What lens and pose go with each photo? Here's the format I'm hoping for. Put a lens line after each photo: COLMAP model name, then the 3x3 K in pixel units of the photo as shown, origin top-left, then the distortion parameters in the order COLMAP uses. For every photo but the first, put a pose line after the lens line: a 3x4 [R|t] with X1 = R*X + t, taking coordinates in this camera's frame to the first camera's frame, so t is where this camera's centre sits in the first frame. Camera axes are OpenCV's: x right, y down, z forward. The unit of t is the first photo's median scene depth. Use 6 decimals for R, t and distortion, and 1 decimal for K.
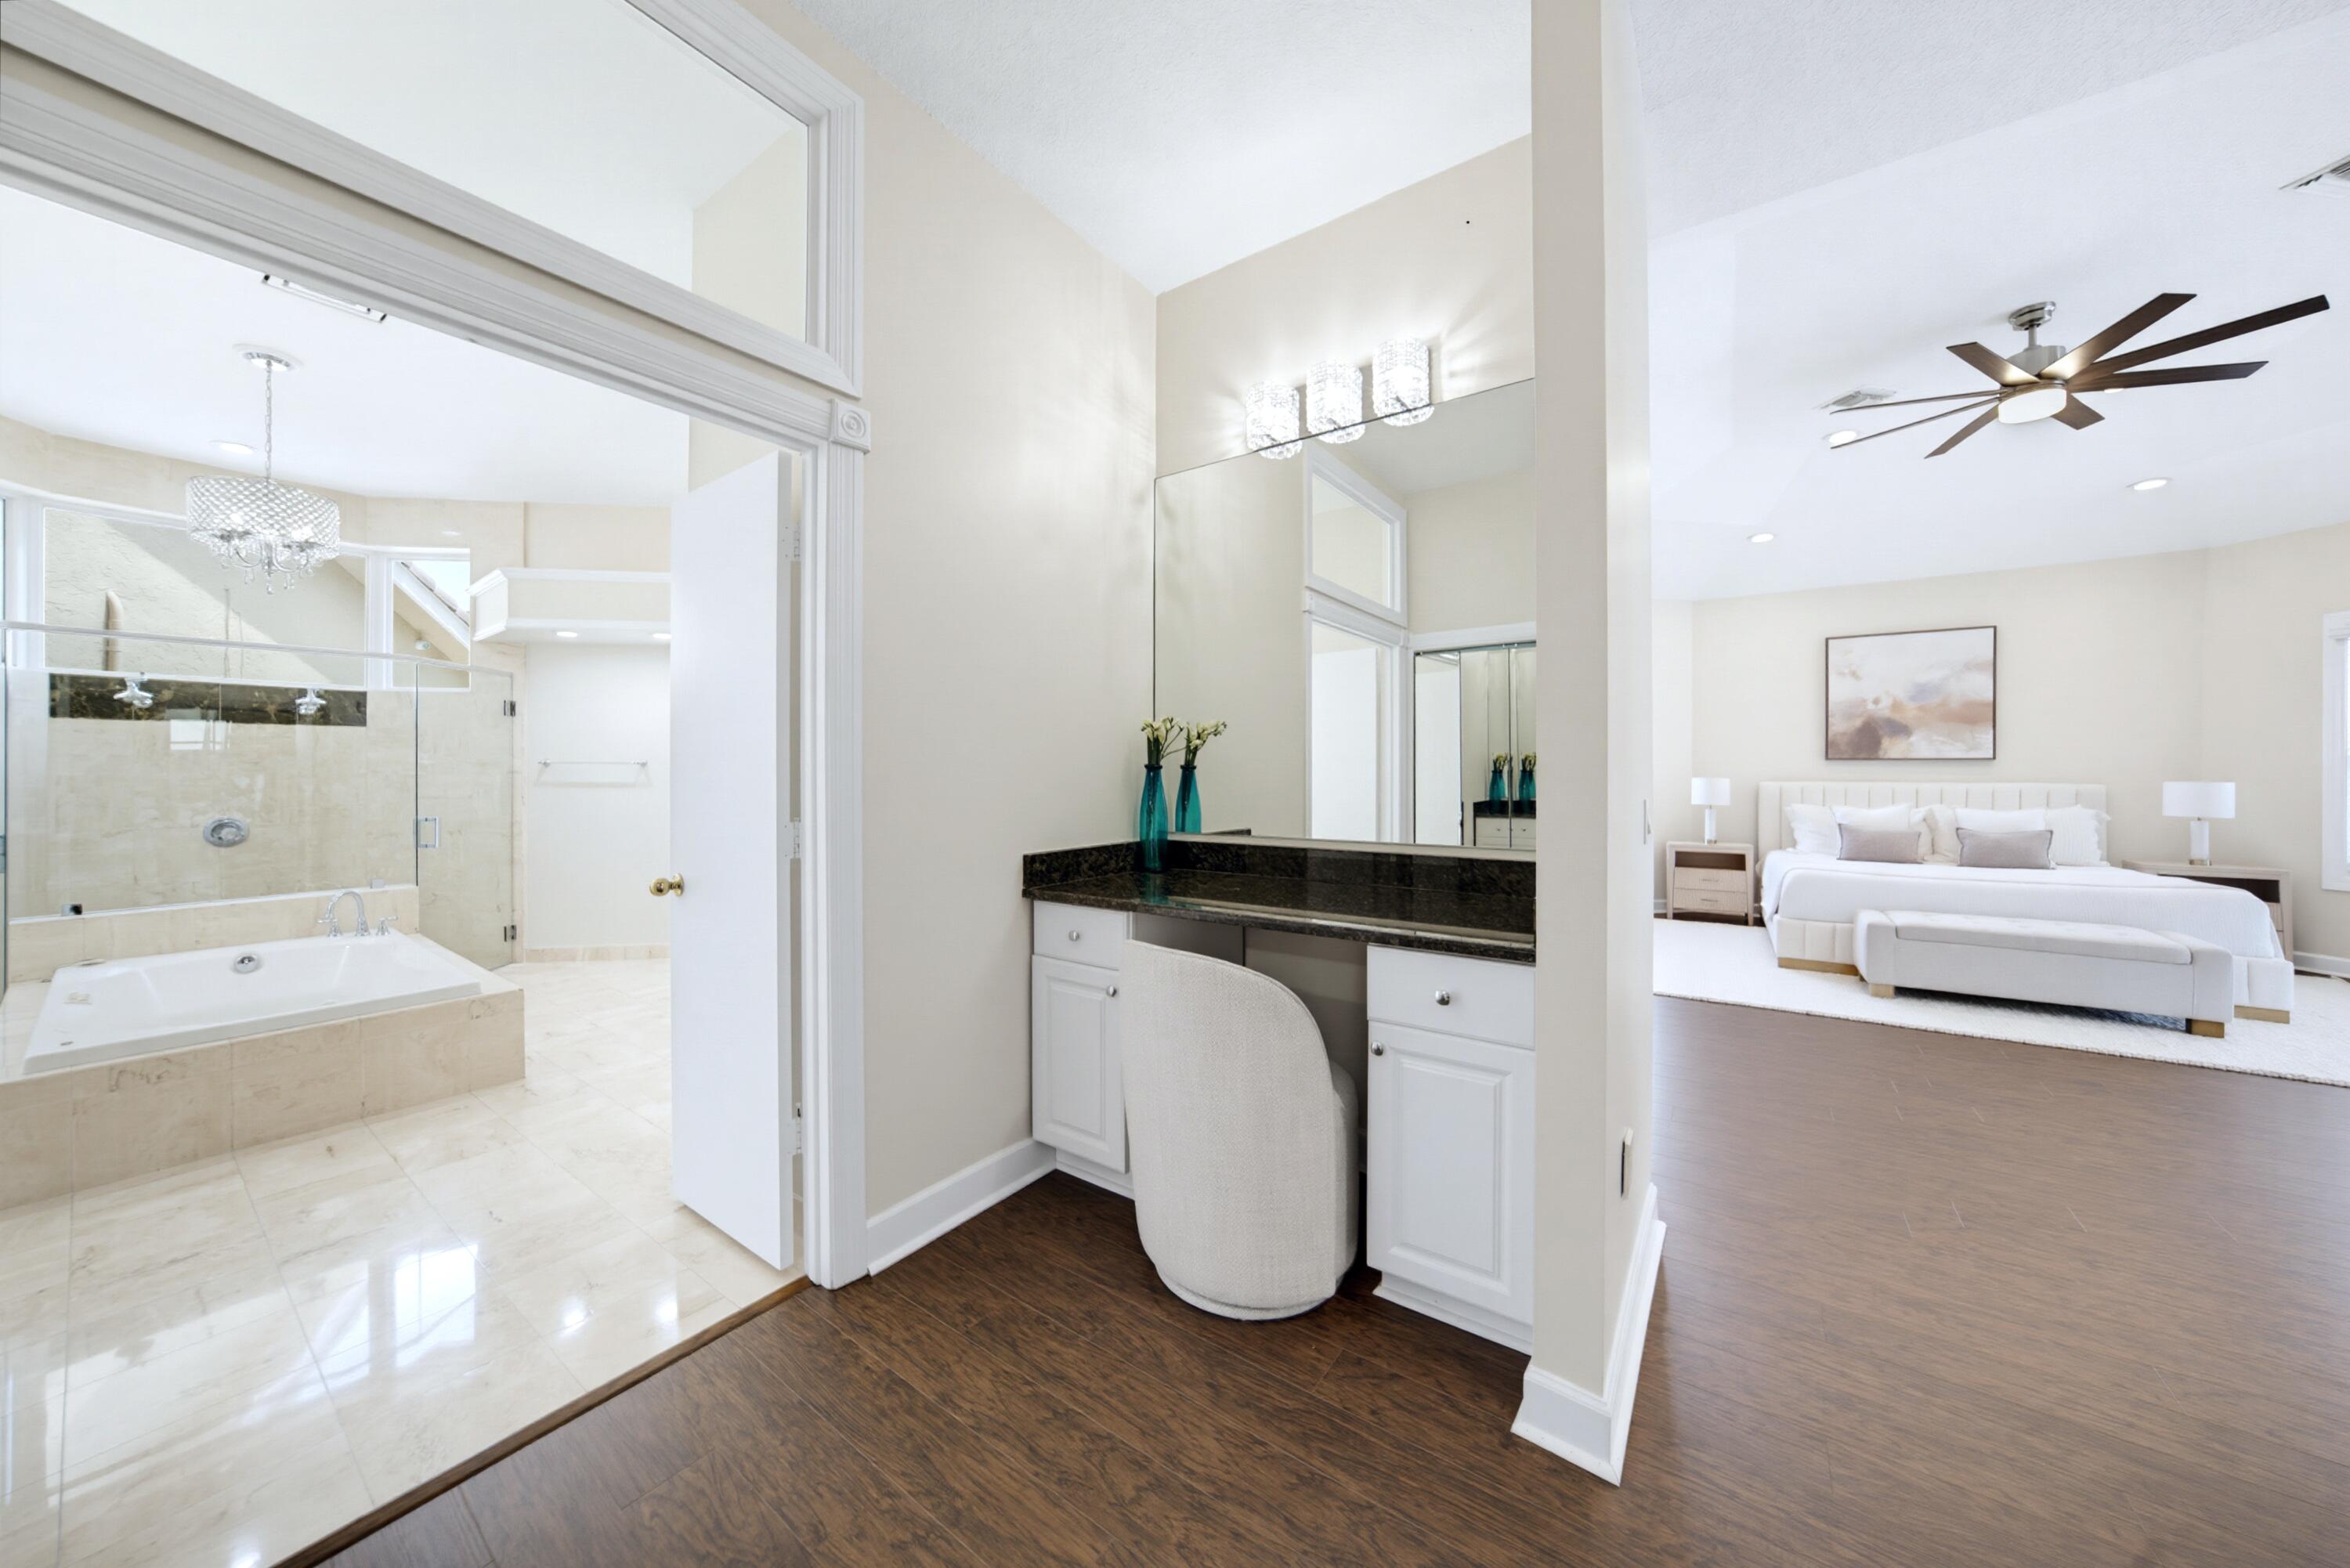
lens RADIAL K [[807.8, 0, 1184.2], [0, 807.8, 768.2], [0, 0, 1]] dist [-0.001549, 0.001788]
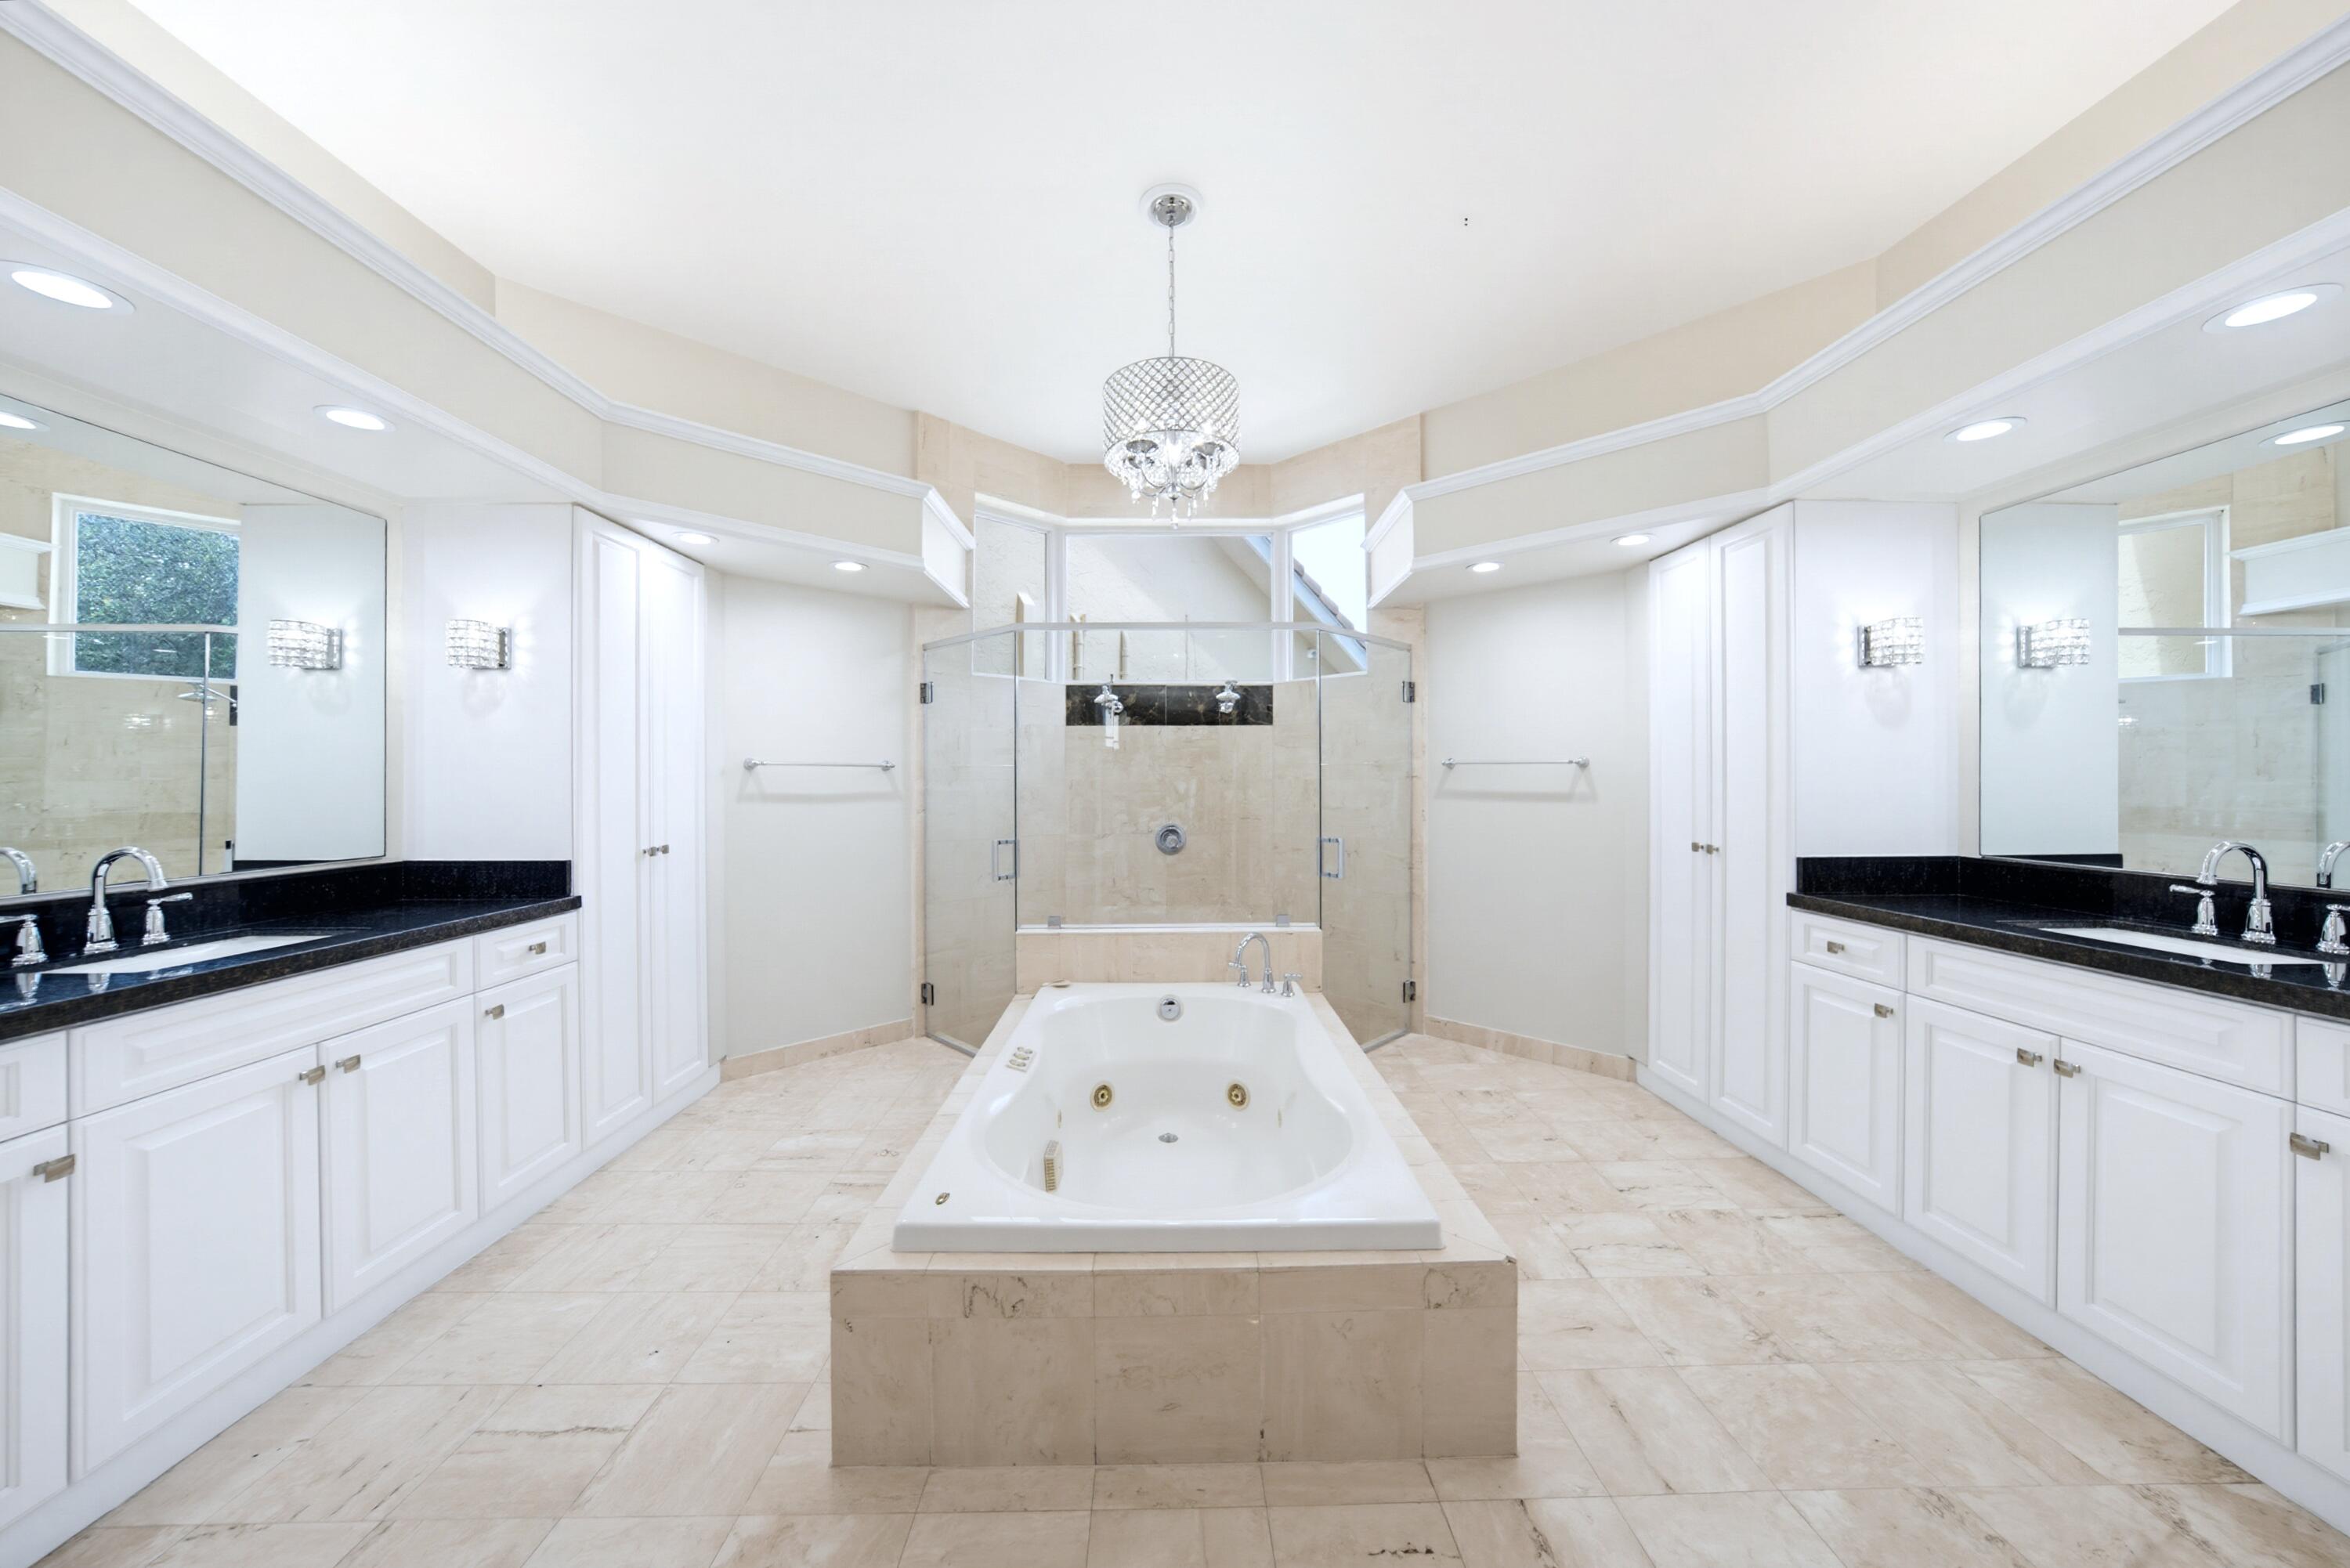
lens RADIAL K [[807.8, 0, 1155.0], [0, 807.8, 779.0], [0, 0, 1]] dist [-0.001549, 0.001788]
pose [[0.590487, 0.002063, -0.807044, -0.400519], [0.002237, 0.999989, 0.004193, 0.003615], [0.807044, -0.004281, 0.590476, 0.399485]]
